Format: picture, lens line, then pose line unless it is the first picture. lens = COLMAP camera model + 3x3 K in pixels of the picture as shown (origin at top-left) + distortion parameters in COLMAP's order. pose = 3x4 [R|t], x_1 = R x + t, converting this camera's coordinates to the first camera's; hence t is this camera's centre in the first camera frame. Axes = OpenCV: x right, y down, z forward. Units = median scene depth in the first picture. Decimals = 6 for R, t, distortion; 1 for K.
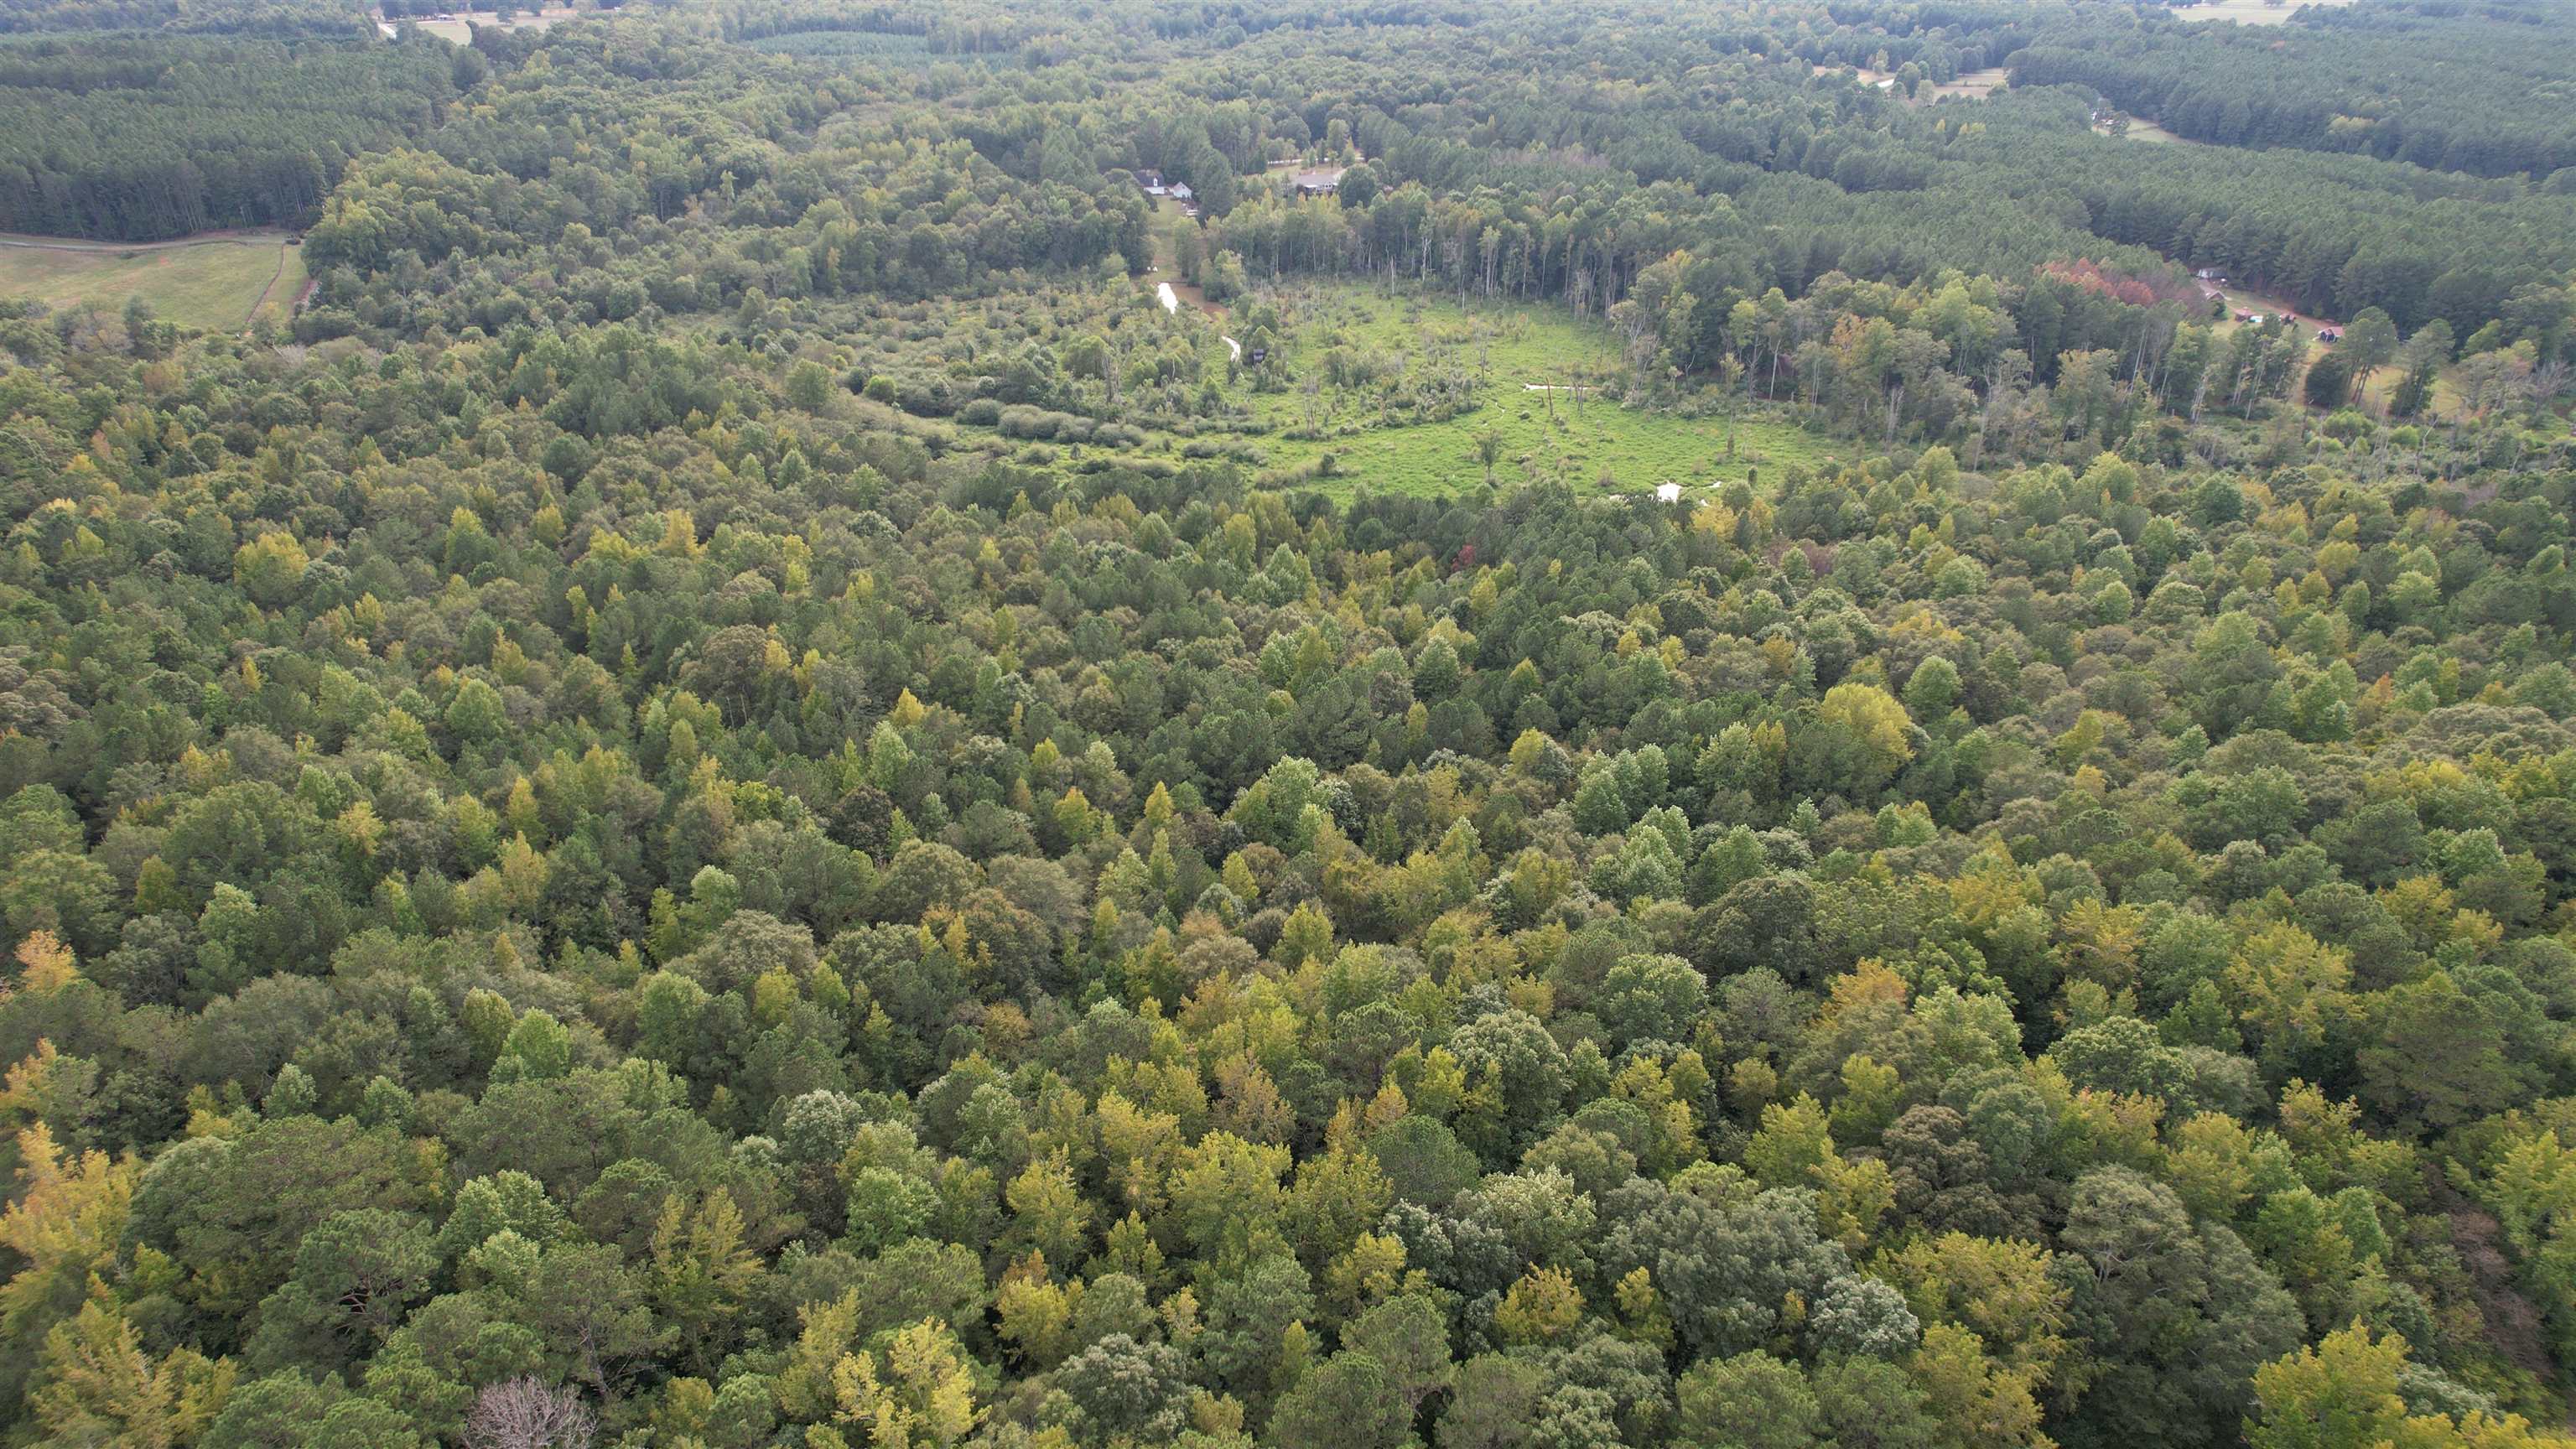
lens RADIAL K [[1643.5, 0, 1295.3], [0, 1643.5, 732.6], [0, 0, 1]] dist [-0.079986, 0.071576]
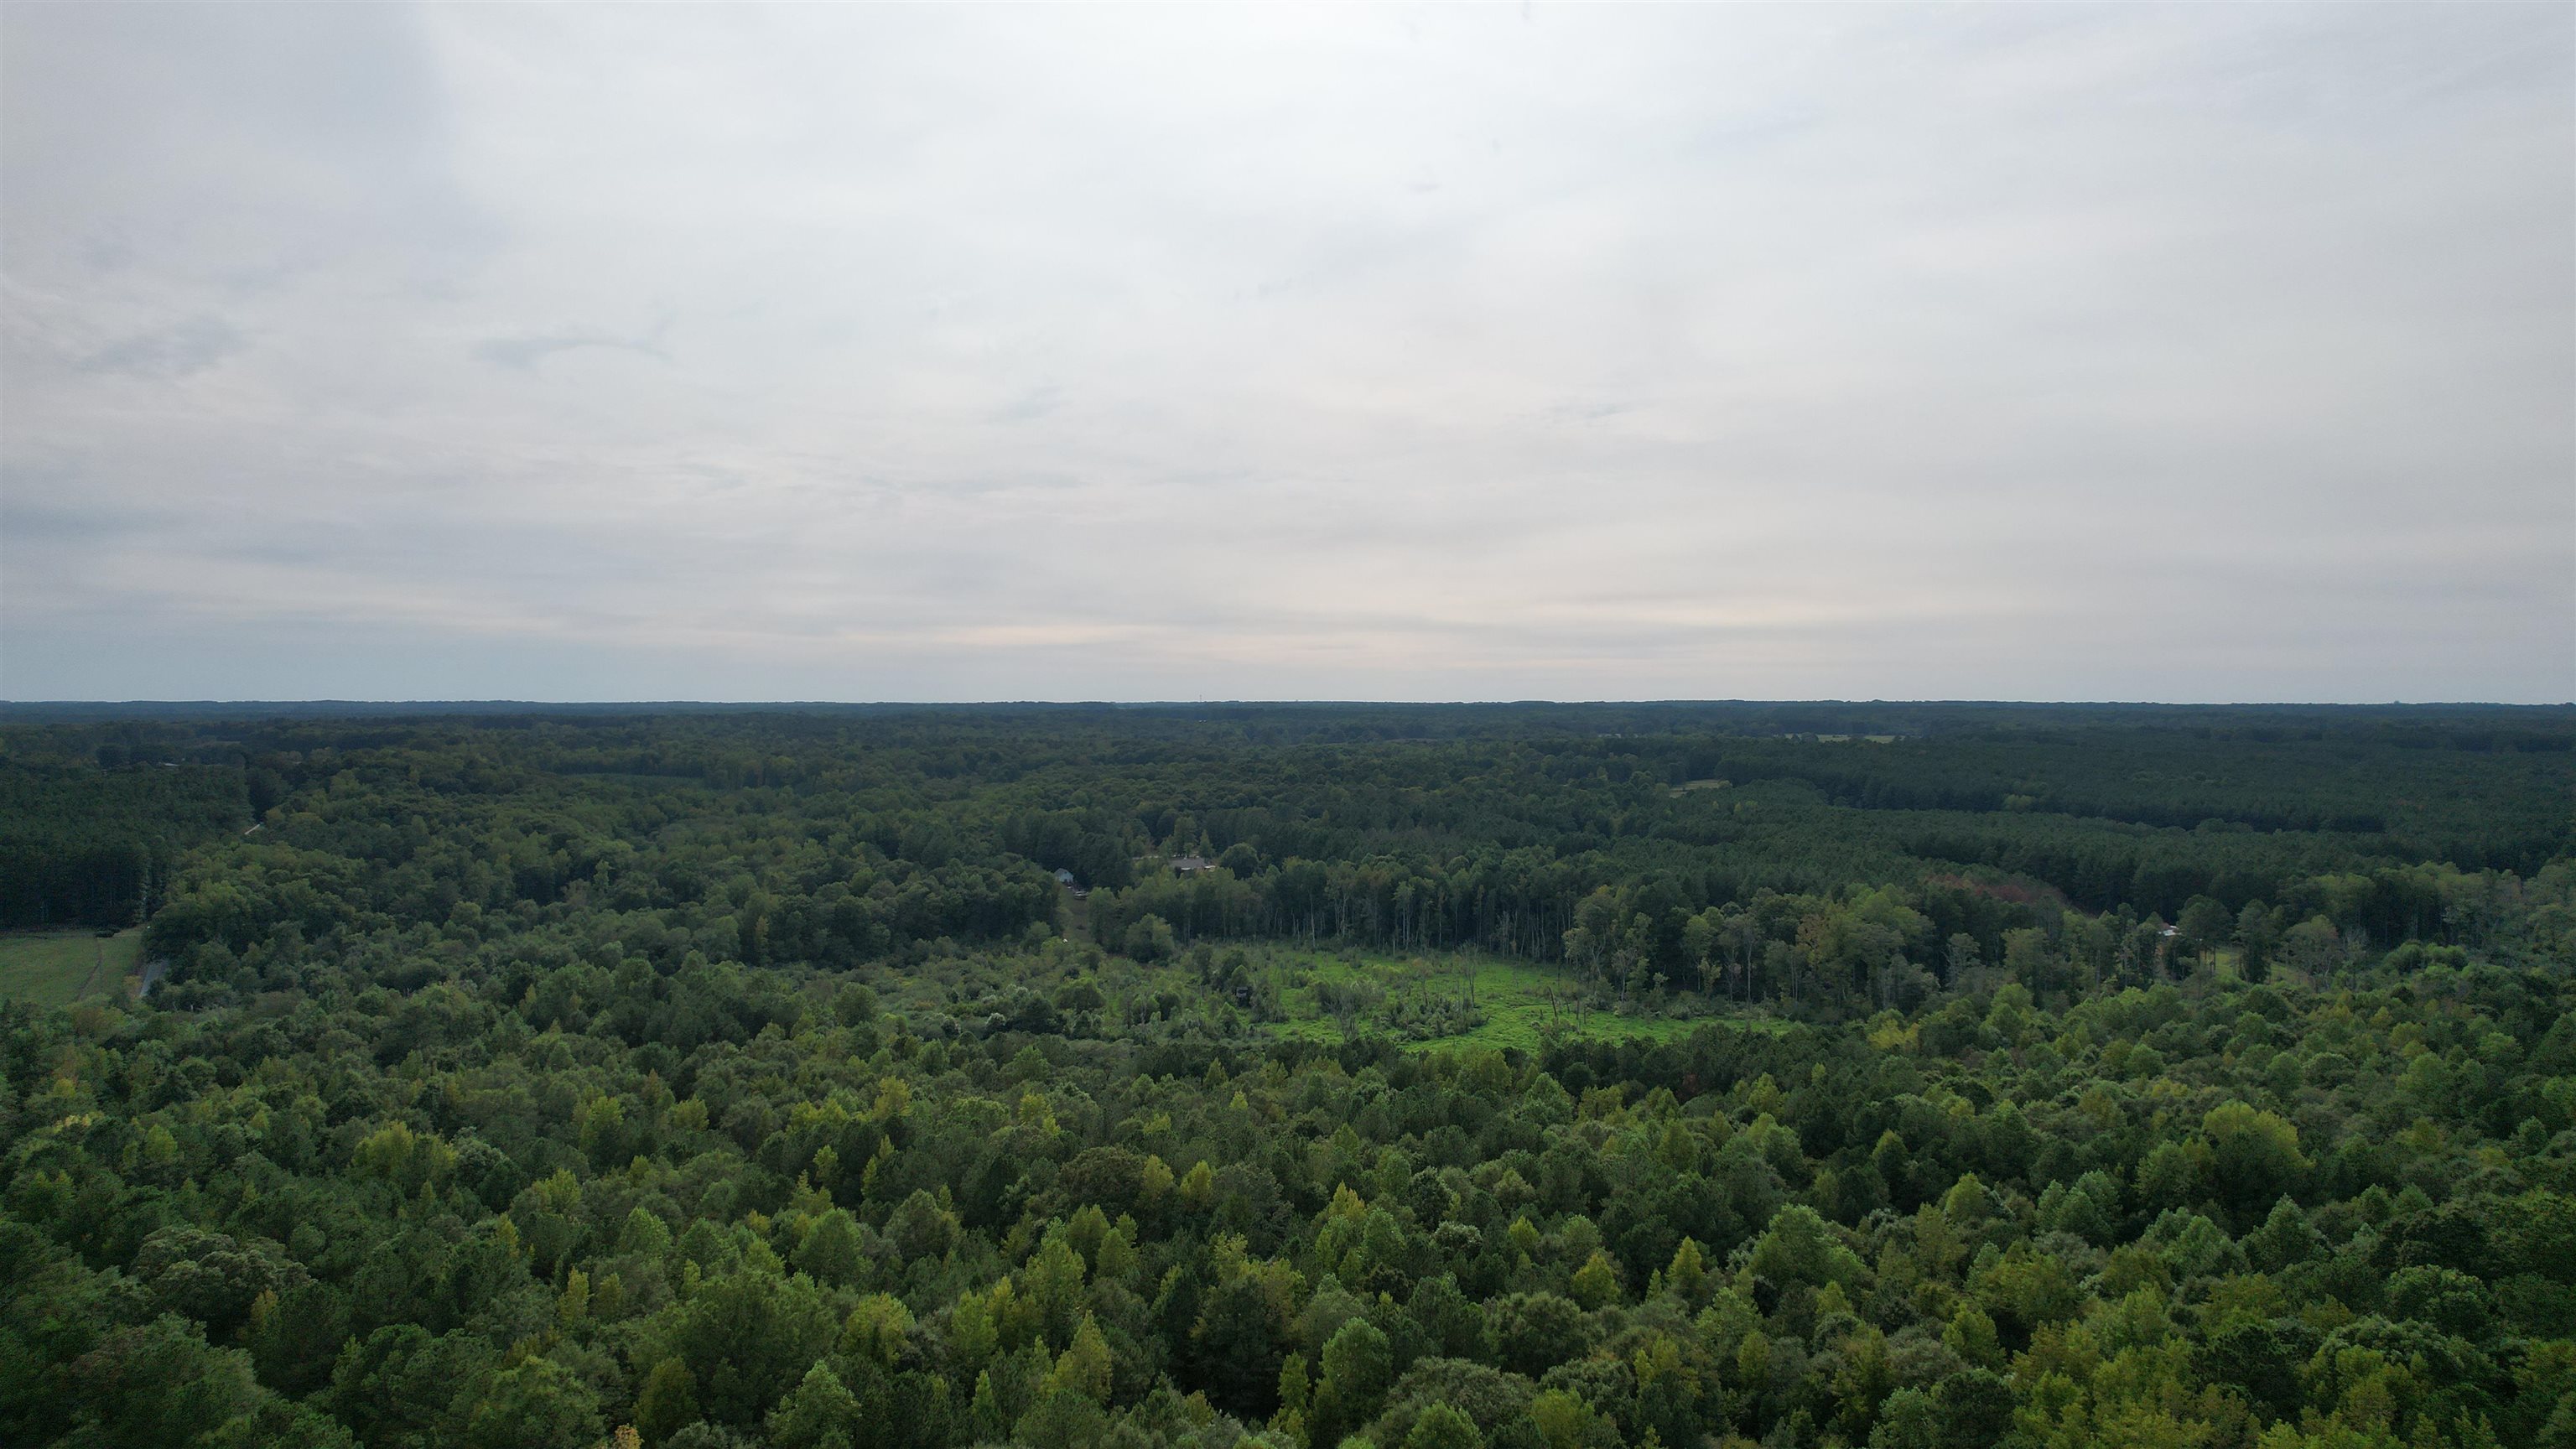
lens RADIAL K [[1643.5, 0, 1299.5], [0, 1643.5, 734.1], [0, 0, 1]] dist [-0.079986, 0.071576]
pose [[0.976468, -0.010078, 0.215428, -0.221284], [0.103748, 0.897680, -0.428261, 0.065727], [-0.189069, 0.440533, 0.877601, 0.048074]]
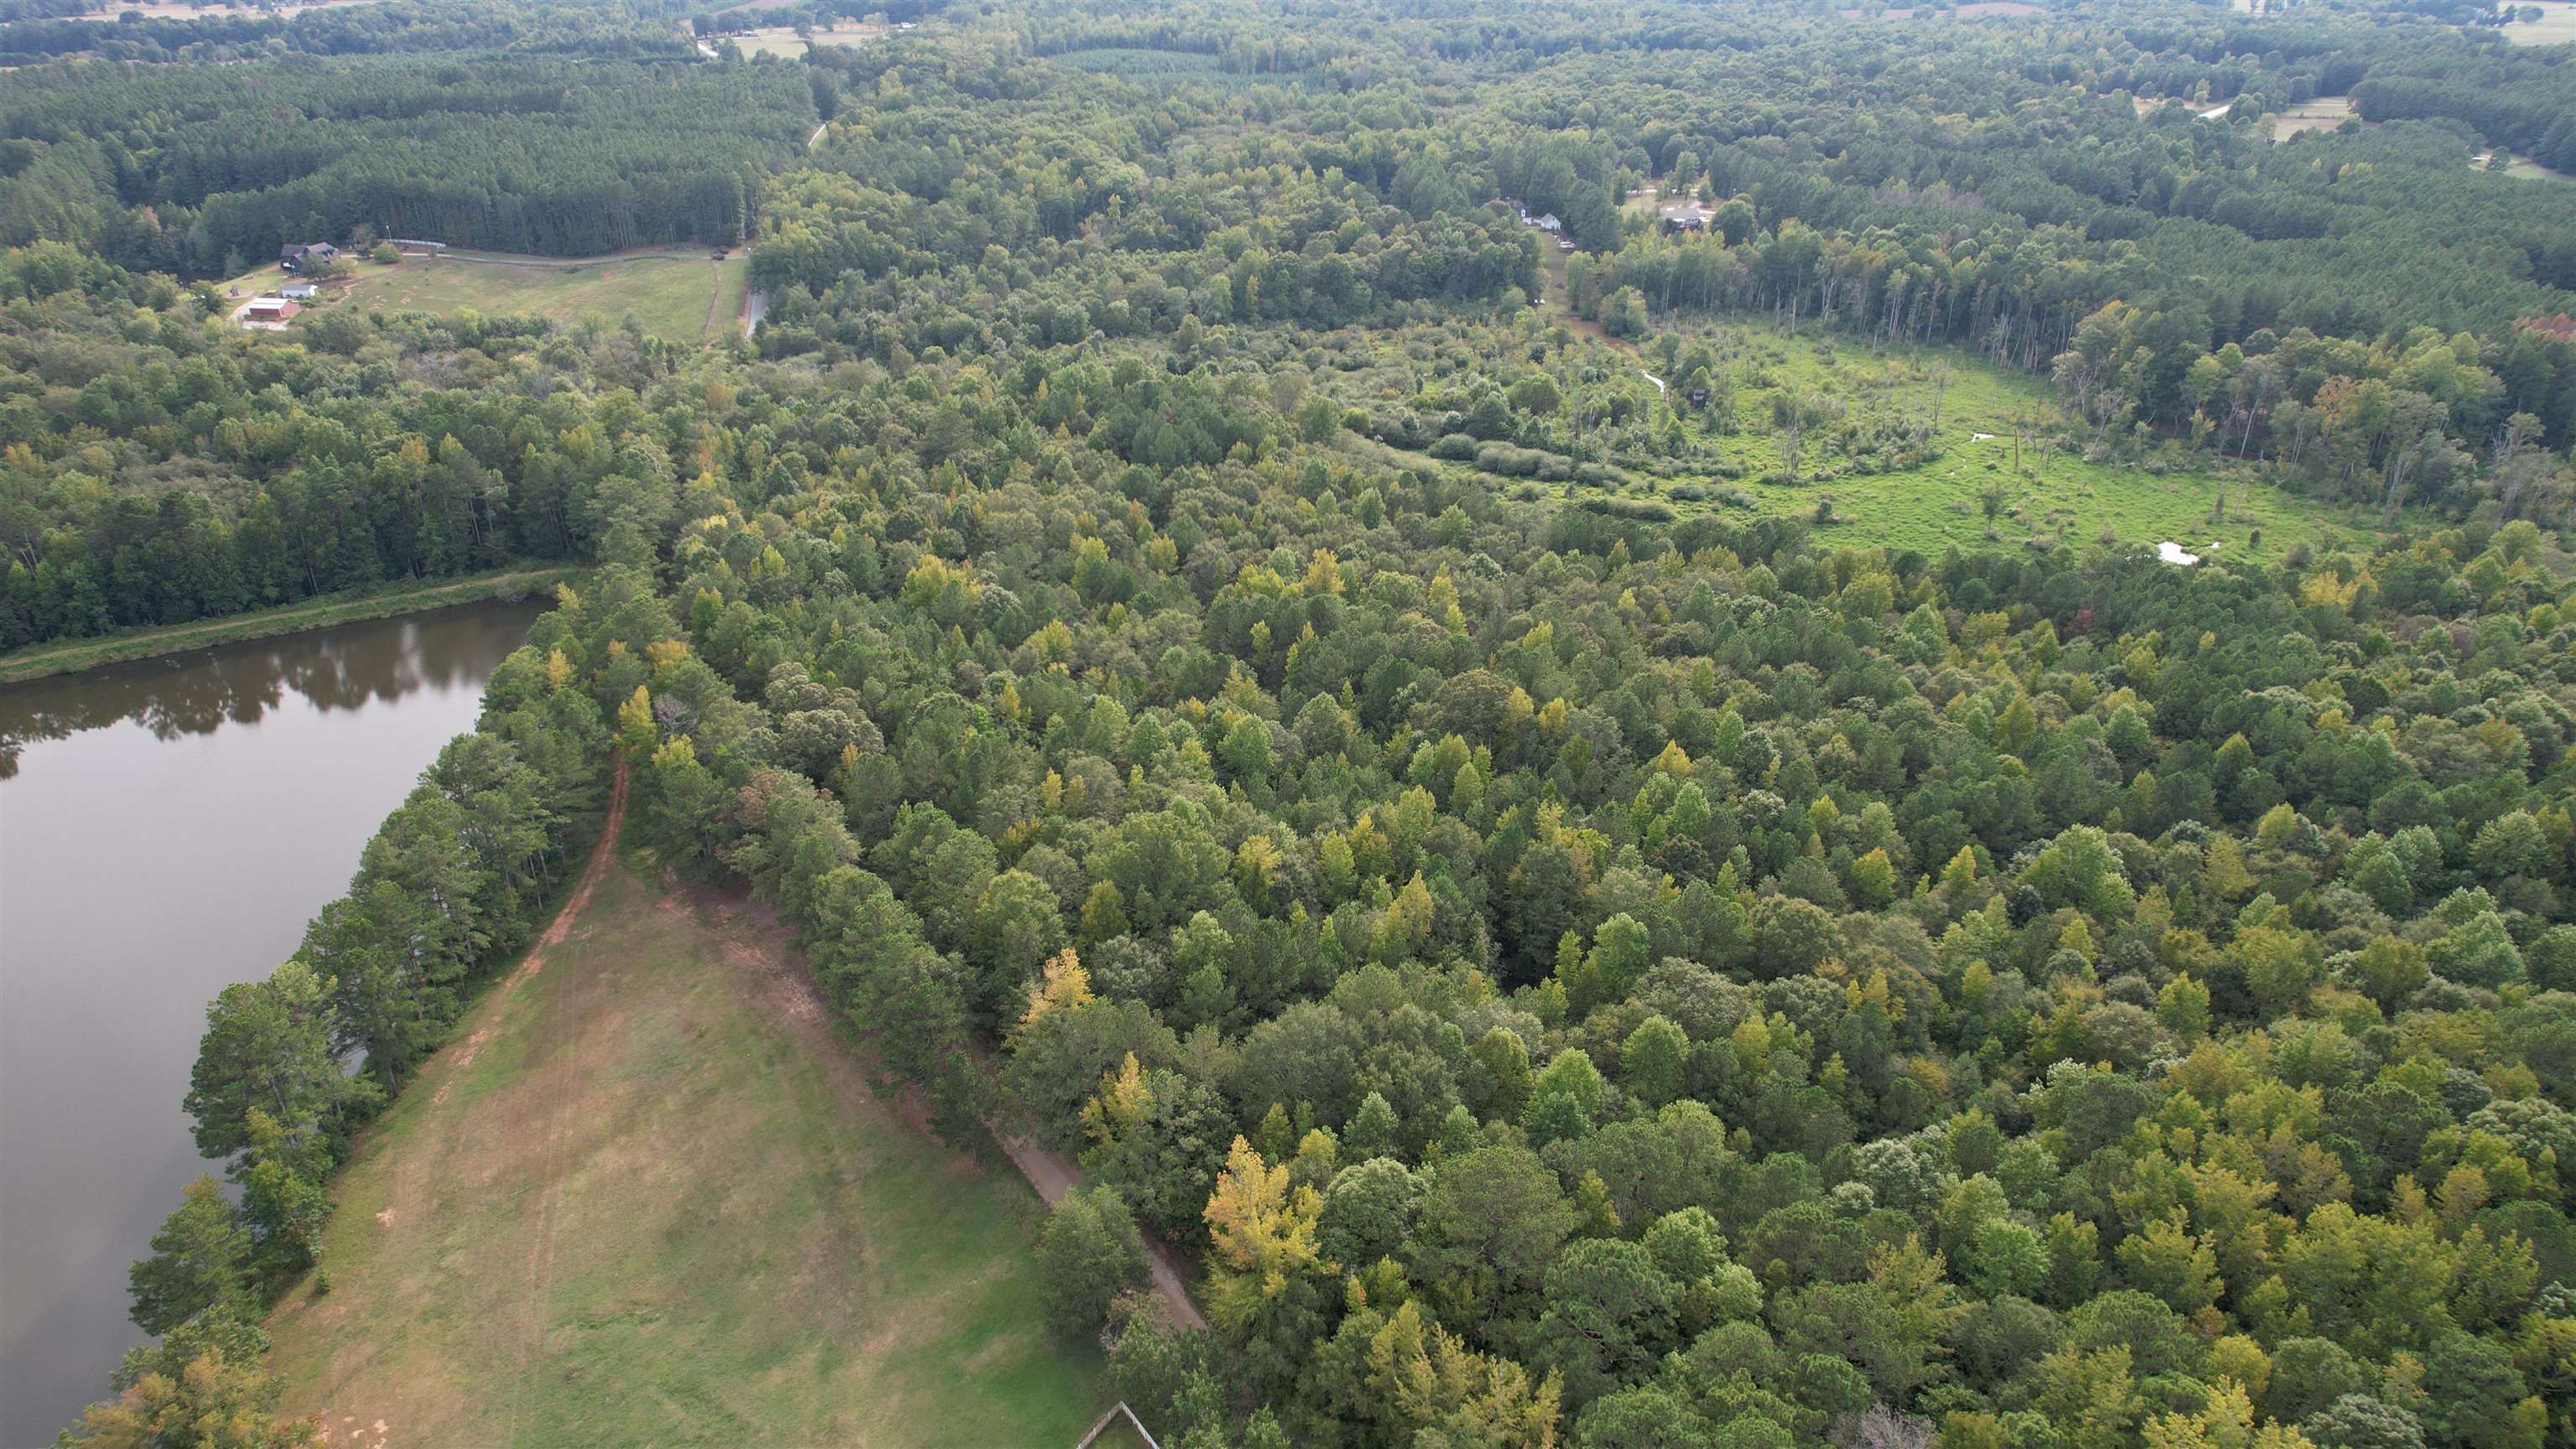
lens RADIAL K [[1643.5, 0, 1298.6], [0, 1643.5, 739.7], [0, 0, 1]] dist [-0.079986, 0.071576]
pose [[0.995236, 0.041433, -0.088258, -0.187334], [-0.041520, 0.999137, 0.000852, -0.009097], [0.088217, 0.002816, 0.996097, -0.030252]]
